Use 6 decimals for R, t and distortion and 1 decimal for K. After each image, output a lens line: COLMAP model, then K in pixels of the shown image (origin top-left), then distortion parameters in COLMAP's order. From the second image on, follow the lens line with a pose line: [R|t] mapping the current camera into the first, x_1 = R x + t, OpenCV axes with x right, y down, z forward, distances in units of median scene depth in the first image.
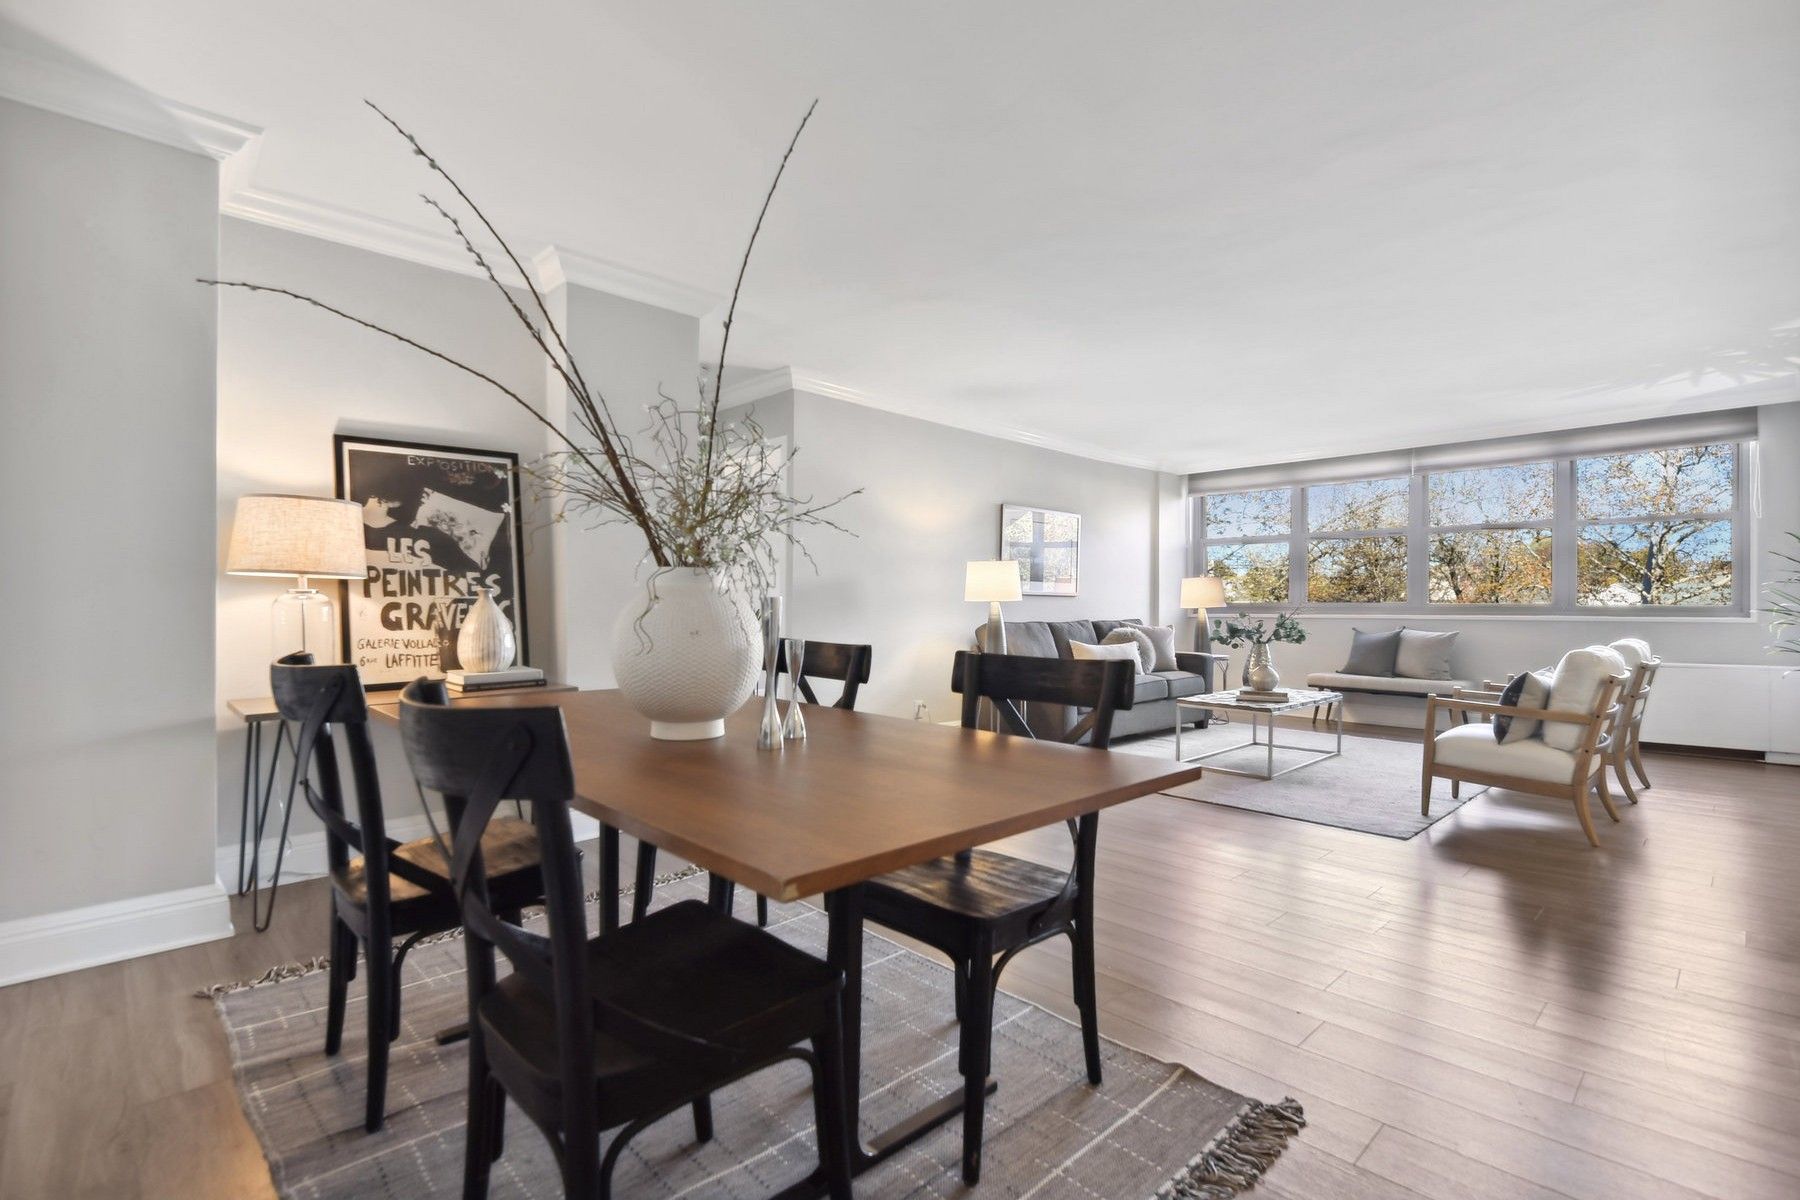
lens RADIAL K [[841.8, 0, 897.0], [0, 841.8, 602.7], [0, 0, 1]] dist [0.000402, -0.000151]
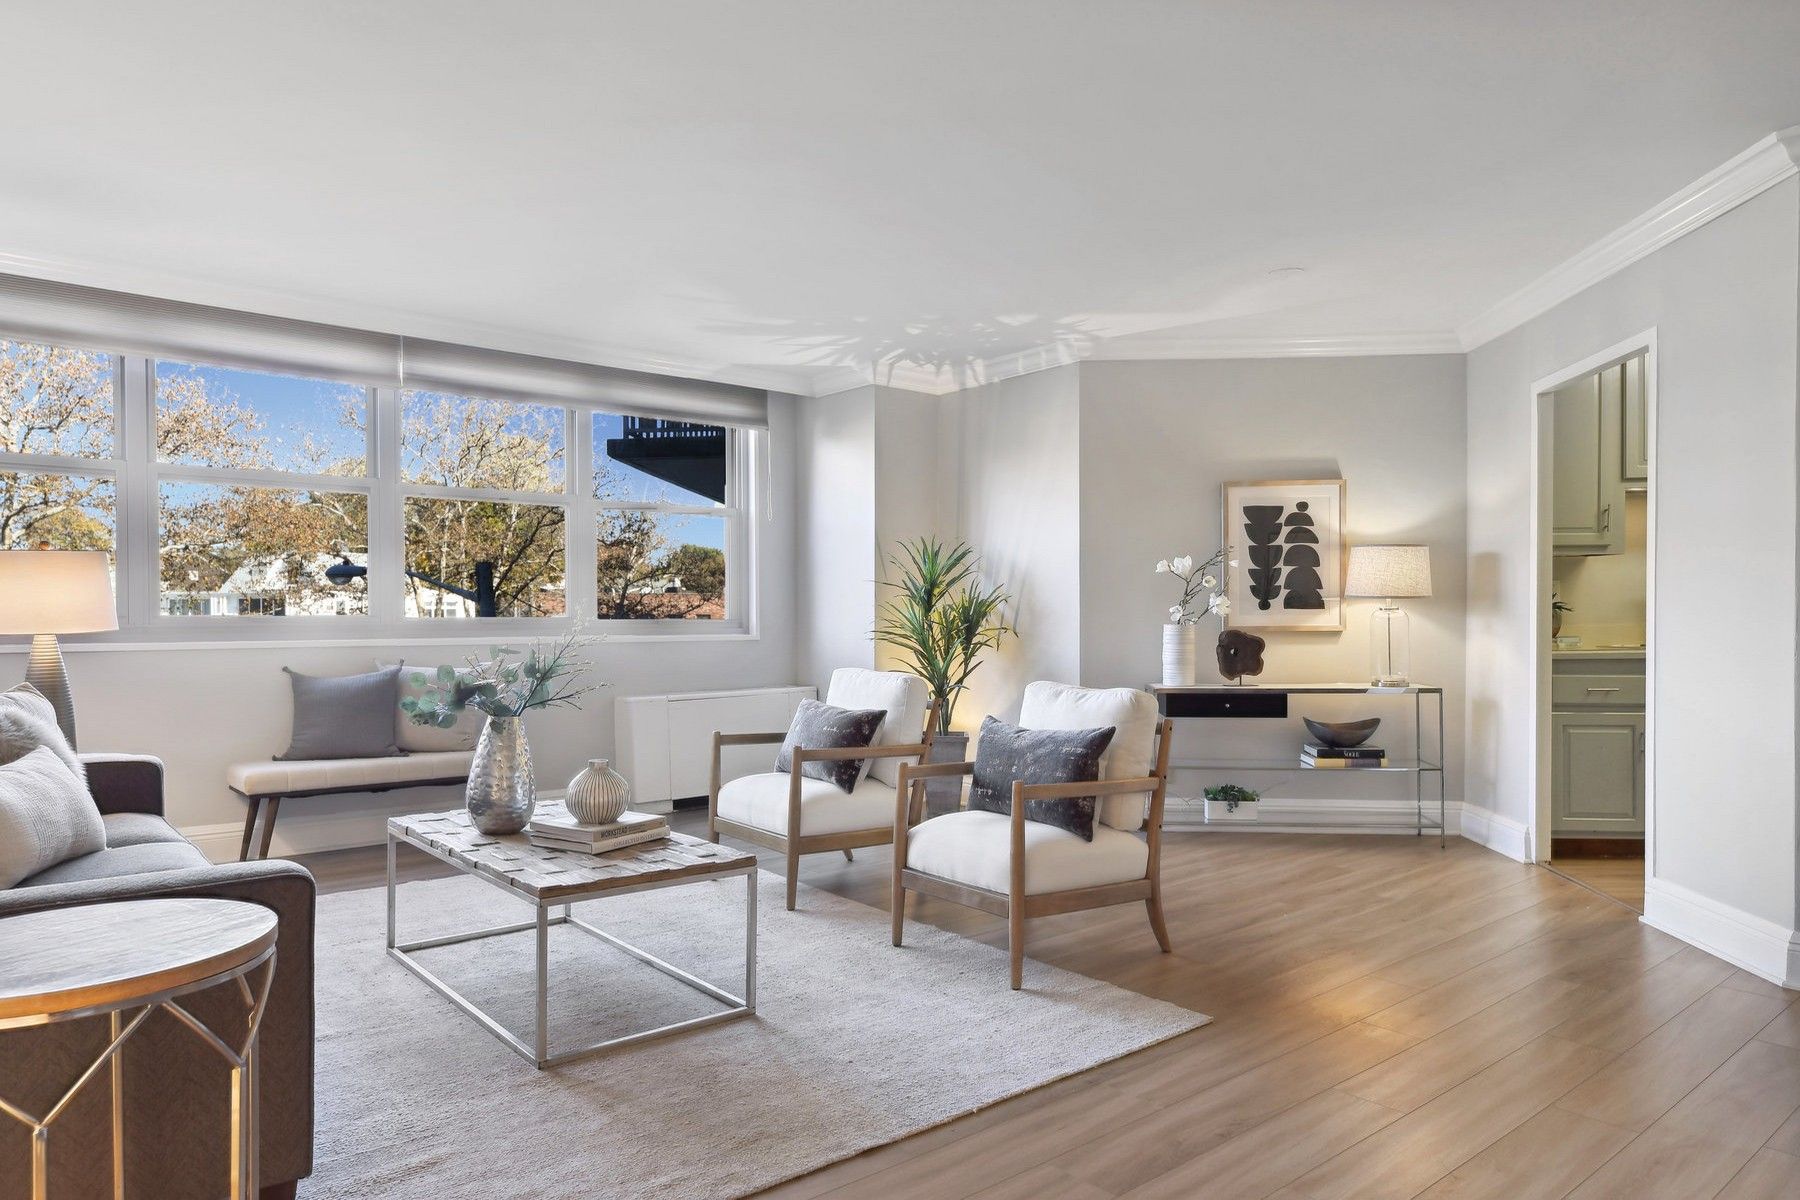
lens RADIAL K [[1121.4, 0, 904.4], [0, 1121.4, 623.4], [0, 0, 1]] dist [-0.002185, 0.001189]
pose [[0.074246, -0.009522, 0.997194, -0.208010], [-0.001702, 0.999952, 0.009675, -0.007136], [-0.997239, -0.002416, 0.074226, 1.281527]]
